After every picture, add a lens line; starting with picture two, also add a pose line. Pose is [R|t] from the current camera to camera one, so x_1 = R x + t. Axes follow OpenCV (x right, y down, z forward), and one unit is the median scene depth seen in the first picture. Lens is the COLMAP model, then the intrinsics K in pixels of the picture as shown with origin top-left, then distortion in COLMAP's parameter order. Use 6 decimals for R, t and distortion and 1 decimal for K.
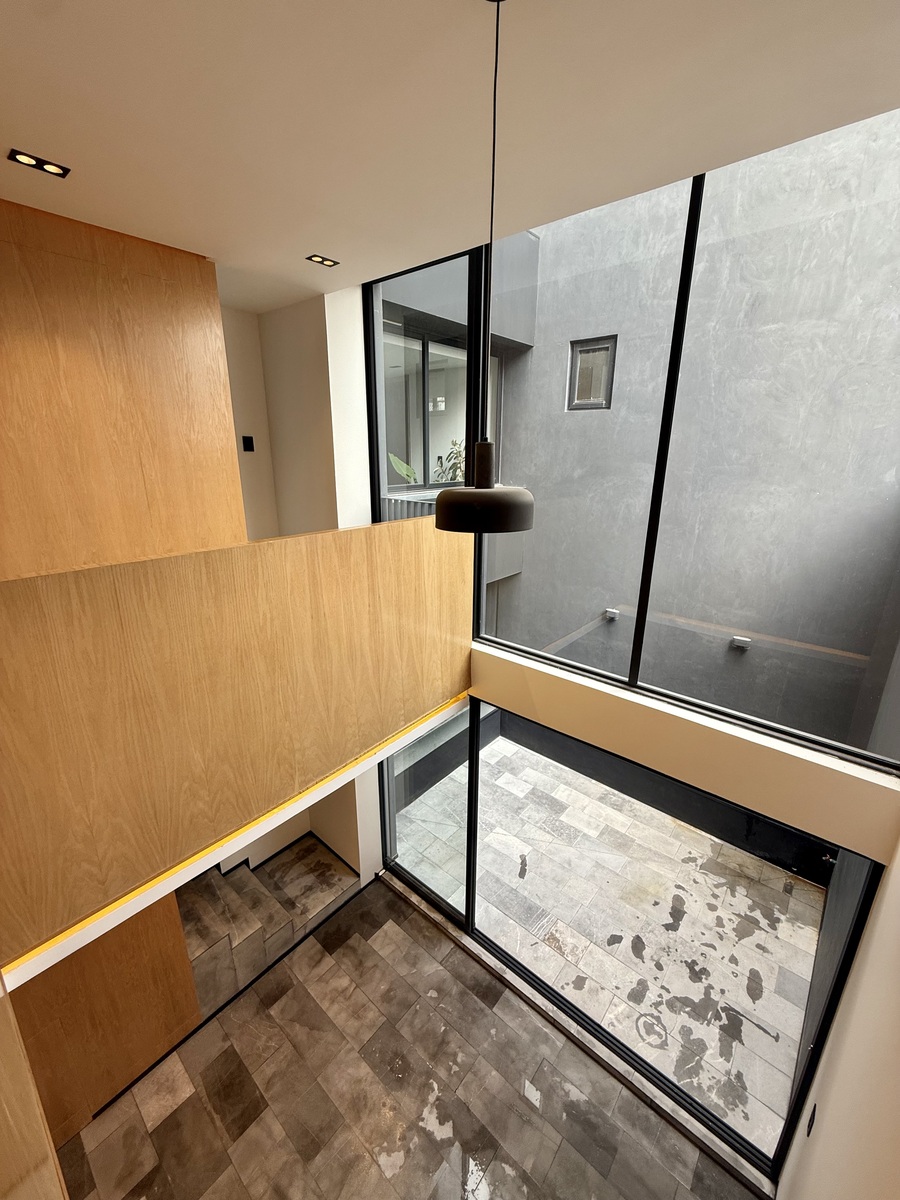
lens RADIAL K [[477.9, 0, 451.0], [0, 477.9, 598.2], [0, 0, 1]] dist [0.000481, 0.000320]
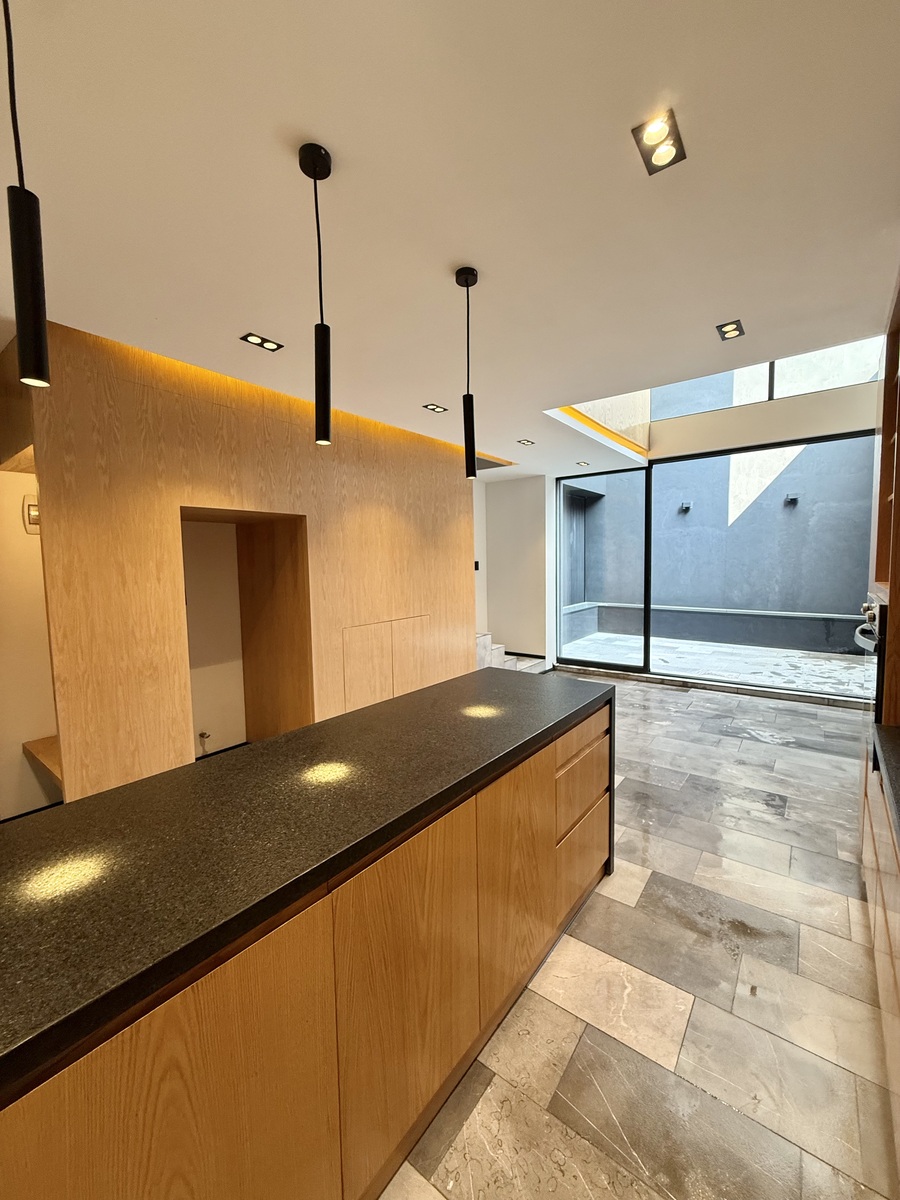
lens RADIAL K [[477.9, 0, 450.8], [0, 477.9, 597.3], [0, 0, 1]] dist [0.000481, 0.000320]
pose [[0.997853, -0.029559, 0.058436, -0.573341], [0.042005, 0.973489, -0.224843, 0.788961], [-0.050240, 0.226815, 0.972641, -0.278005]]
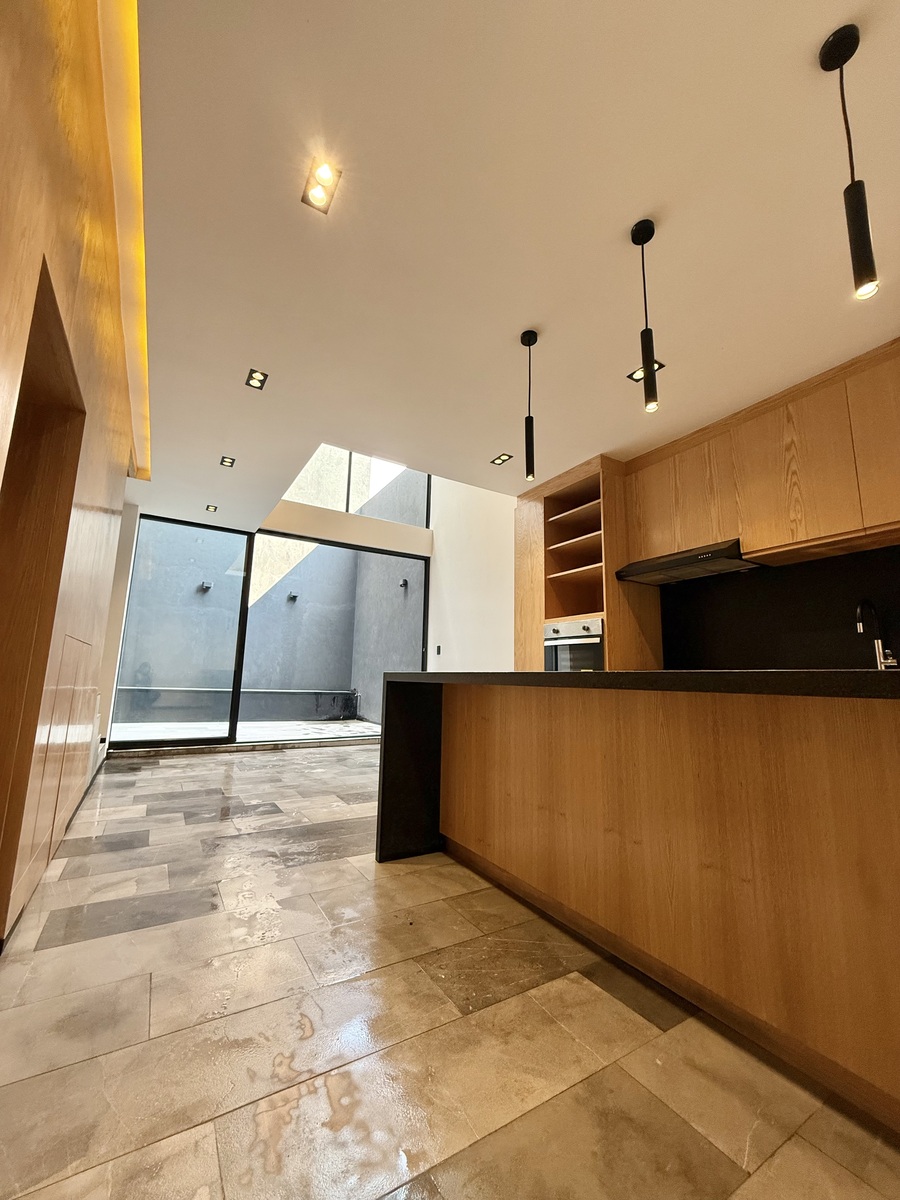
lens RADIAL K [[477.9, 0, 451.7], [0, 477.9, 599.2], [0, 0, 1]] dist [0.000481, 0.000320]
pose [[0.305246, 0.155554, 0.939483, -1.008430], [0.262665, 0.934542, -0.240078, 0.816081], [-0.915331, 0.320052, 0.244407, 0.089518]]
